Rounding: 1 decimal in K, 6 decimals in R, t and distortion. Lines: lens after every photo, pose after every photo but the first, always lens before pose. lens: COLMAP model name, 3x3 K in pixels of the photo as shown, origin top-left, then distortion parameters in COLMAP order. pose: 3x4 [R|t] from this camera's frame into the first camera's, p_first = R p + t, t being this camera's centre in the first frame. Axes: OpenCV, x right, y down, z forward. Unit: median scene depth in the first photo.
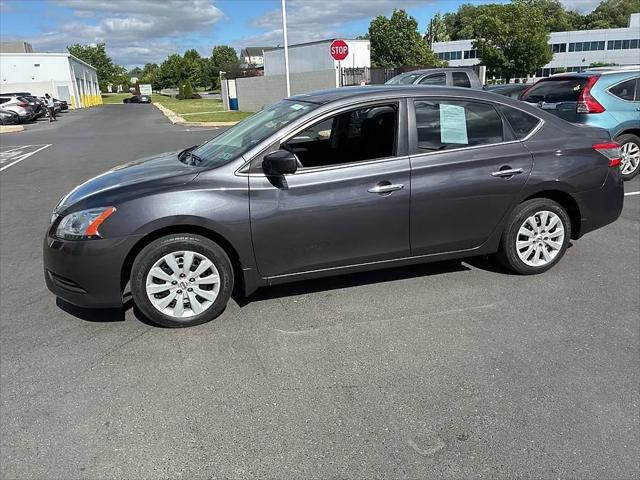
lens RADIAL K [[486.7, 0, 323.3], [0, 486.7, 240.8], [0, 0, 1]] dist [0.048286, -0.066491]
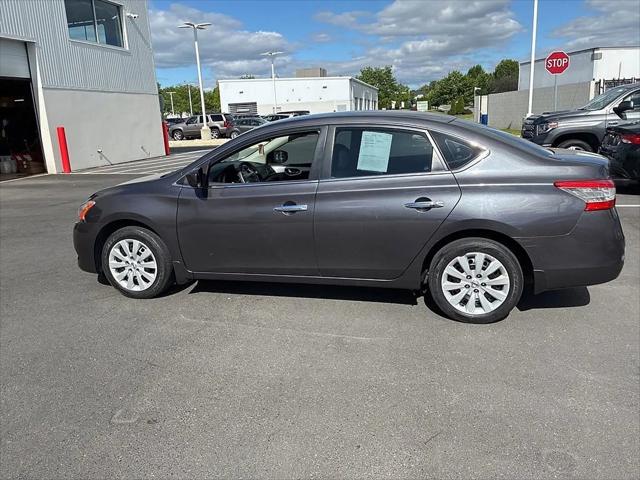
lens RADIAL K [[486.7, 0, 322.1], [0, 486.7, 233.1], [0, 0, 1]] dist [0.048286, -0.066491]
pose [[0.849366, 0.122061, -0.513496, 0.359694], [-0.144019, 0.989570, -0.002994, -0.028682], [0.507775, 0.076496, 0.858087, 0.054616]]
